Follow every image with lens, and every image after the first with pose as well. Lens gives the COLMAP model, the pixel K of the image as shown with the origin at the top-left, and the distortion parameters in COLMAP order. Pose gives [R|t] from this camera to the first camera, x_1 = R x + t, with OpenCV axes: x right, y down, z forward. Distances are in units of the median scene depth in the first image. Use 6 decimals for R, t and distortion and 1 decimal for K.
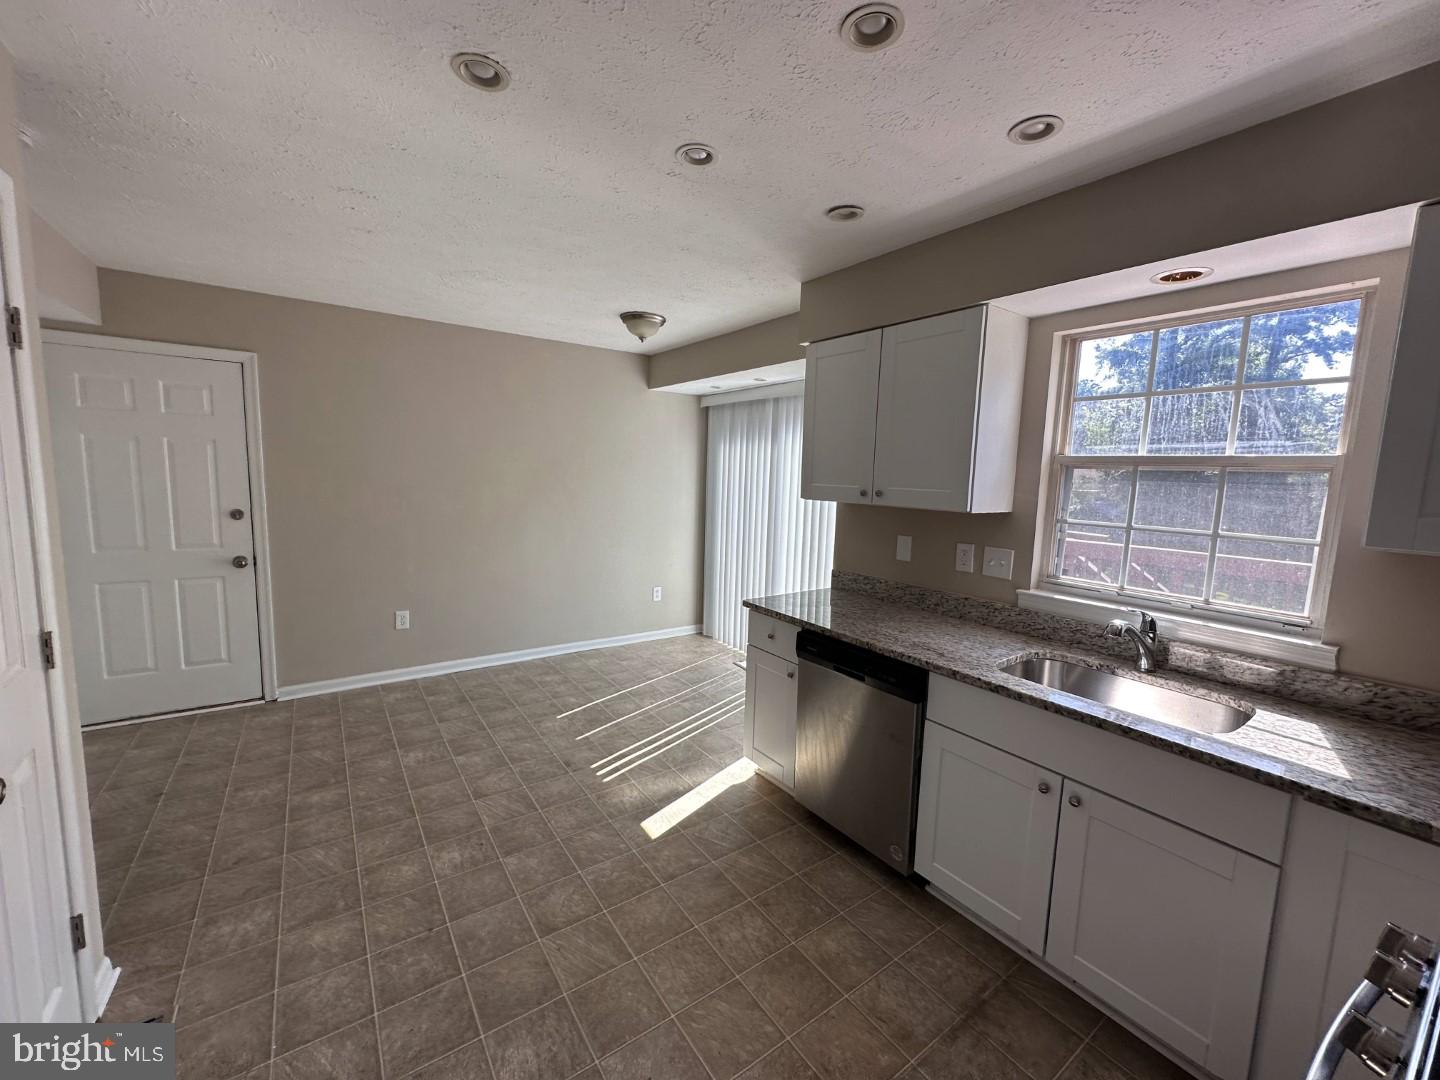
lens RADIAL K [[574.4, 0, 720.0], [0, 574.4, 536.5], [0, 0, 1]] dist [0.000669, -0.000221]
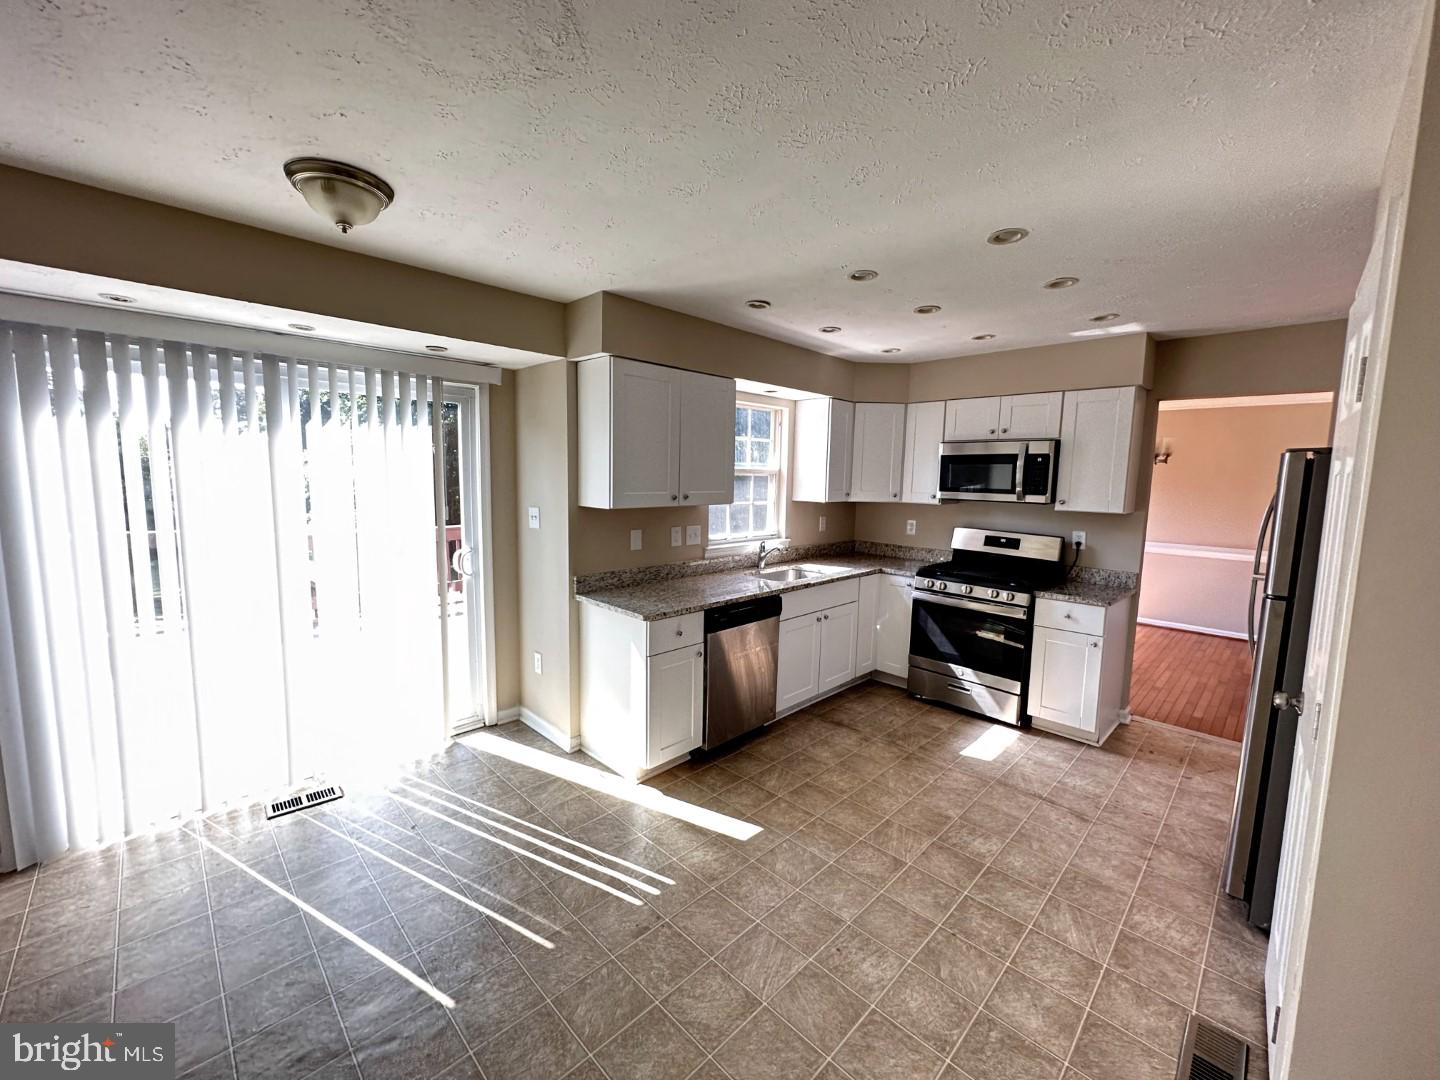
lens RADIAL K [[574.4, 0, 720.0], [0, 574.4, 536.5], [0, 0, 1]] dist [0.000669, -0.000221]
pose [[-0.168037, -0.137216, 0.976184, -1.270128], [0.089402, 0.984063, 0.153713, -0.222579], [-0.981718, 0.113102, -0.153092, 1.397891]]
